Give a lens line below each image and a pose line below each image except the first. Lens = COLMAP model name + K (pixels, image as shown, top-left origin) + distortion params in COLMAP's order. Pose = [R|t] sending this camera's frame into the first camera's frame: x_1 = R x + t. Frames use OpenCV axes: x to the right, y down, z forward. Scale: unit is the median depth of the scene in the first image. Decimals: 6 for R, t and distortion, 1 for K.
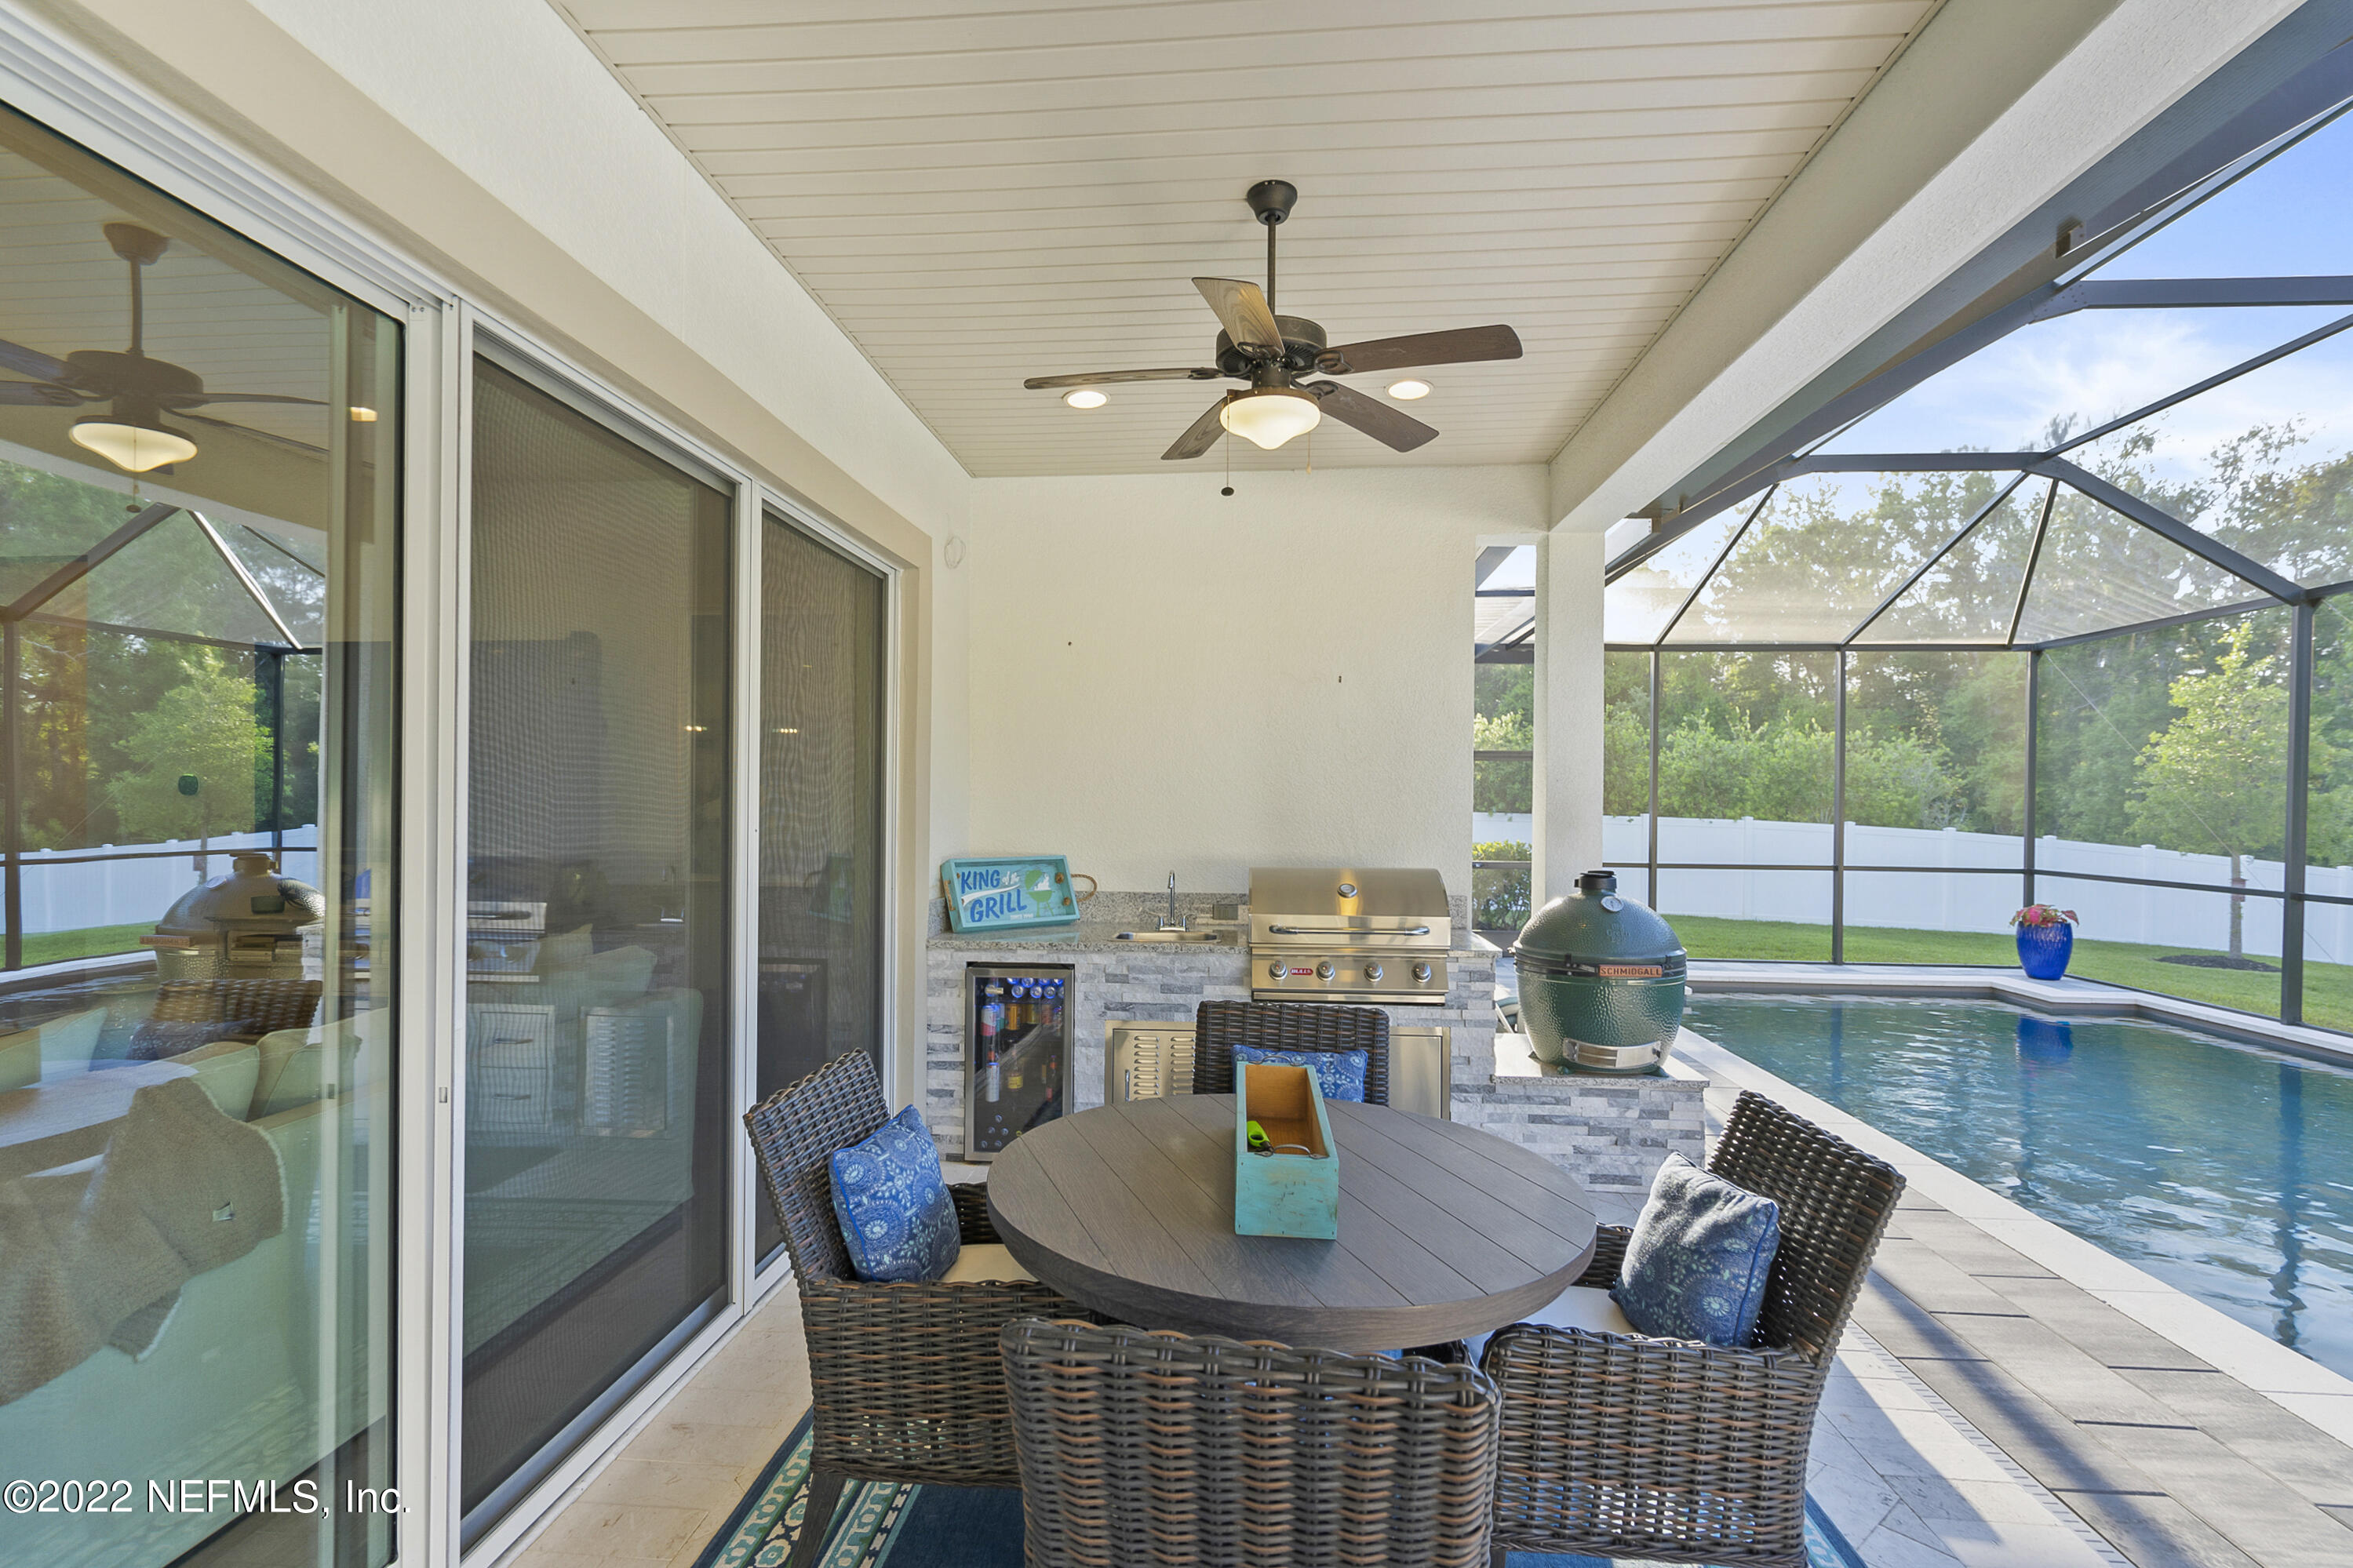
lens RADIAL K [[1119.5, 0, 1179.4], [0, 1119.5, 774.5], [0, 0, 1]] dist [-0.004007, -0.000365]
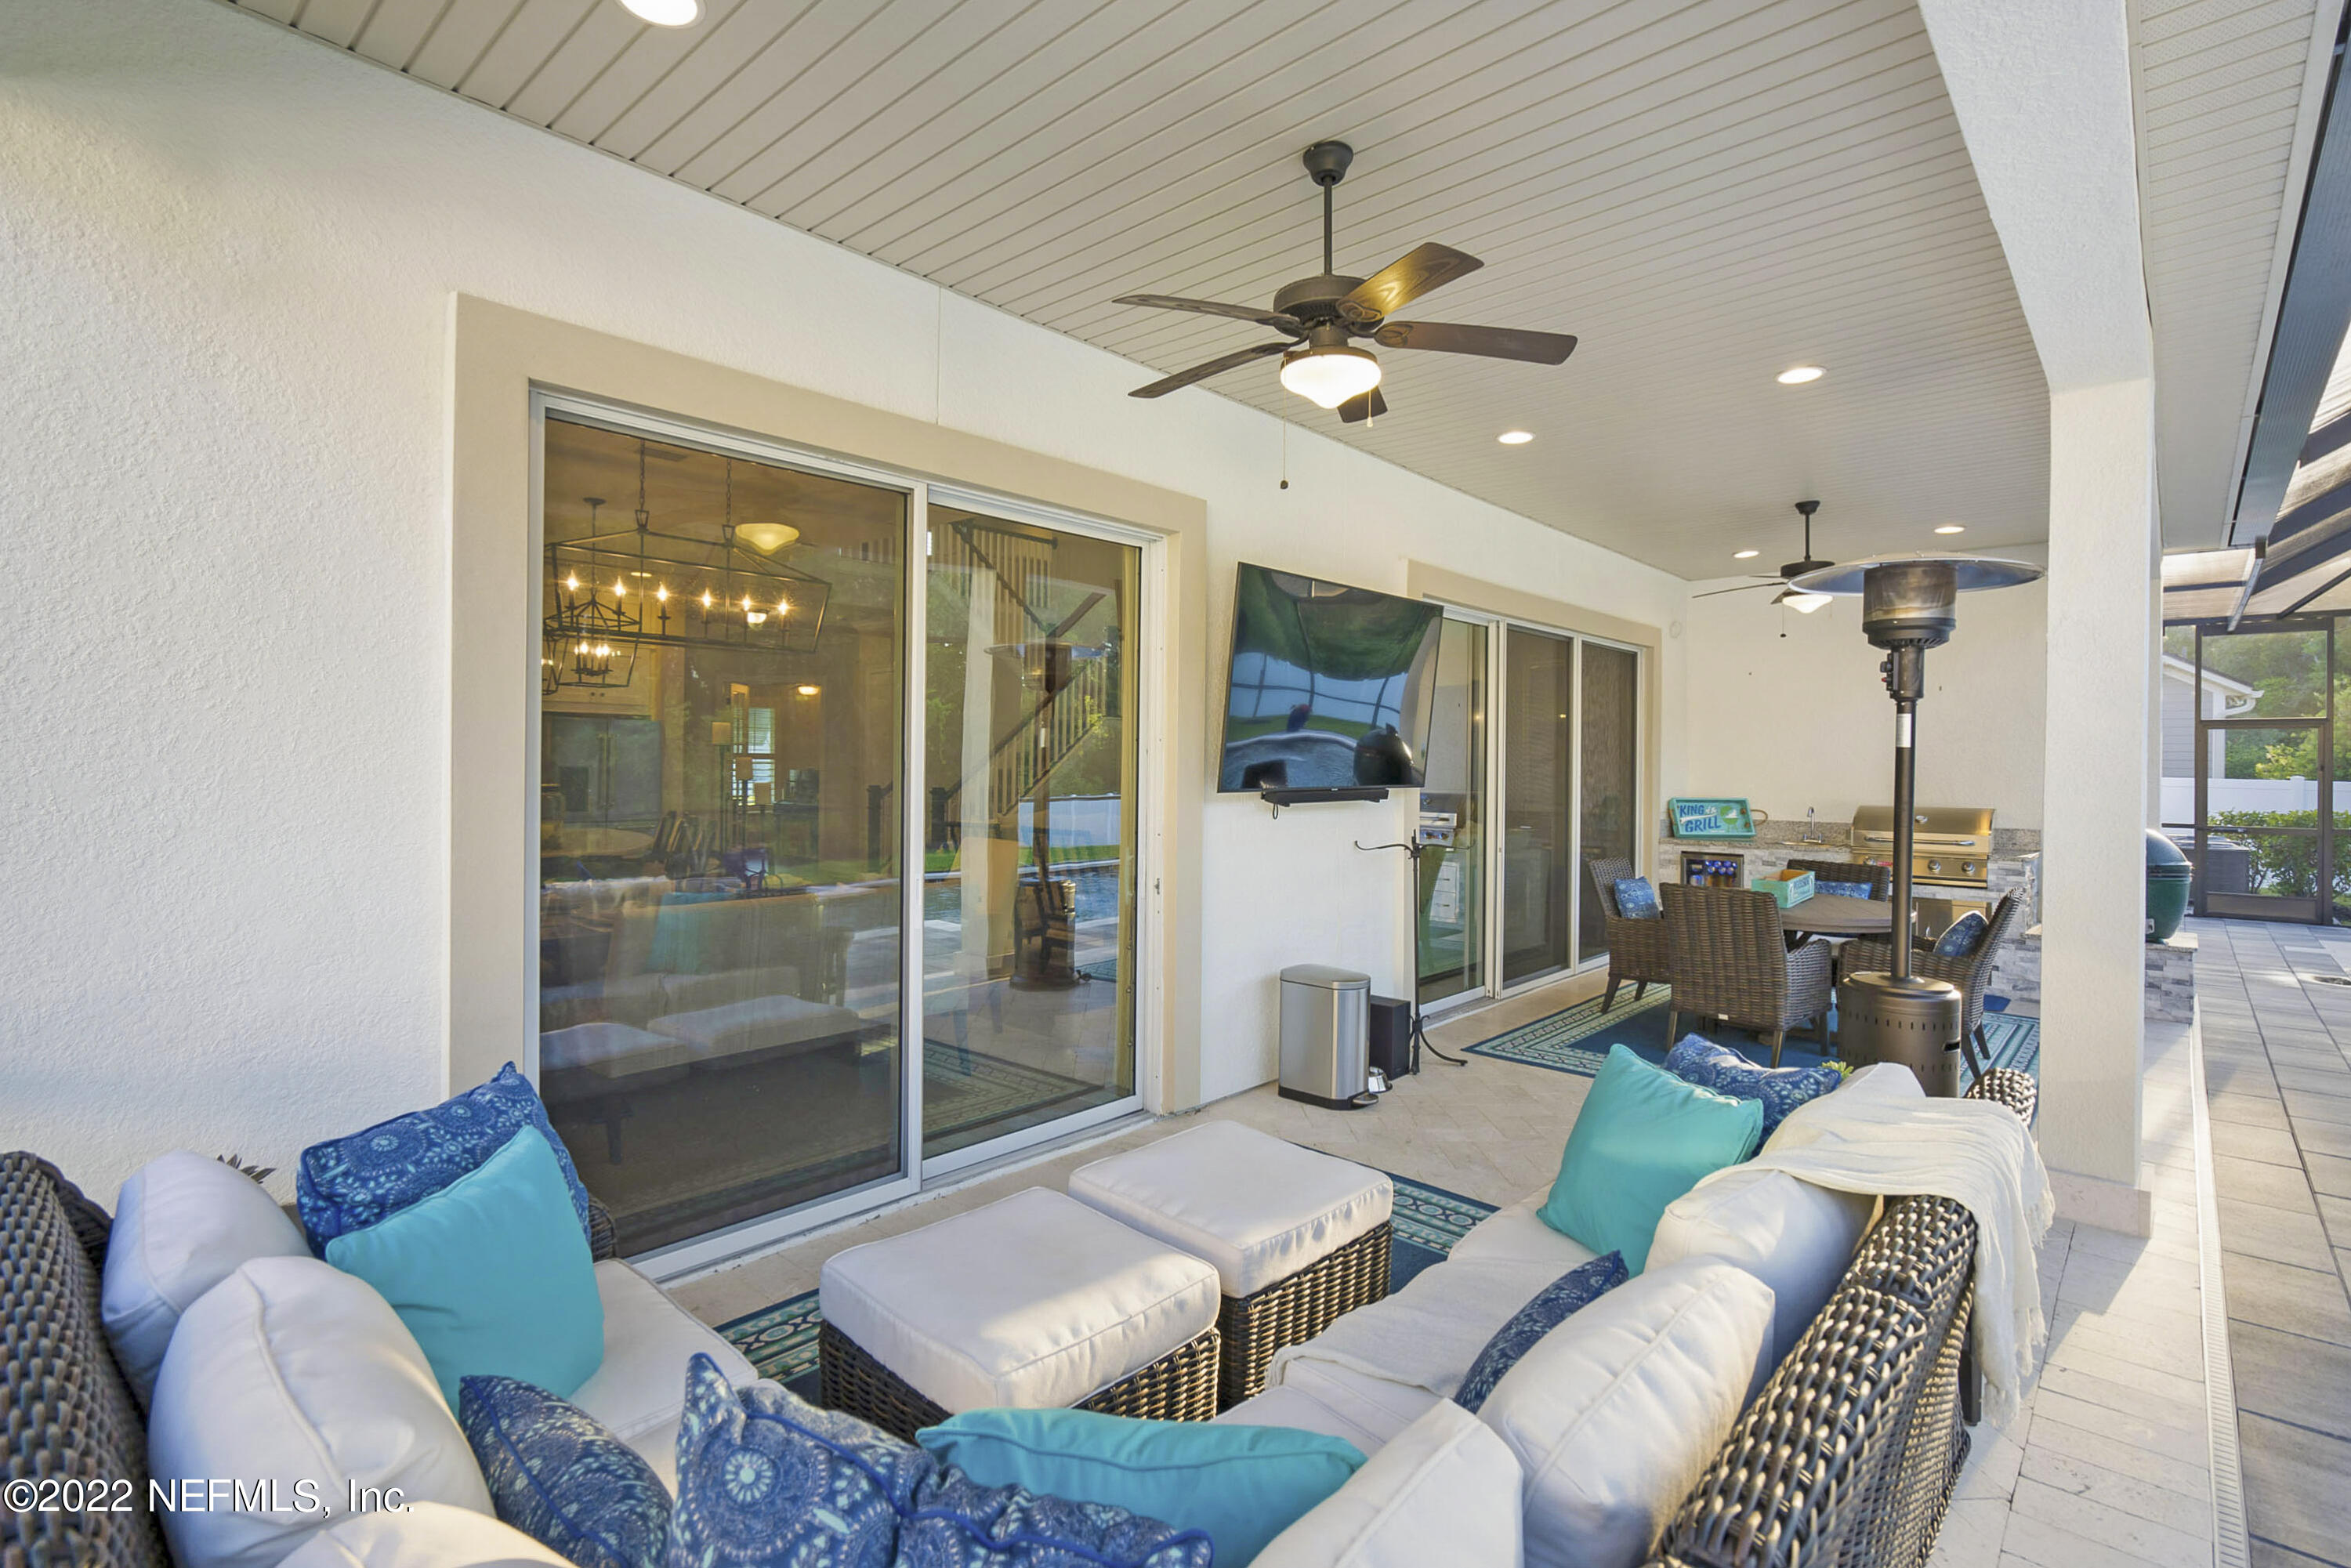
lens RADIAL K [[1118.6, 0, 1178.4], [0, 1118.6, 774.5], [0, 0, 1]] dist [-0.004007, -0.000365]
pose [[0.793682, 0.002561, -0.608327, 0.281799], [0.013517, 0.999670, 0.021844, -0.015258], [0.608182, -0.025560, 0.793386, -1.006581]]
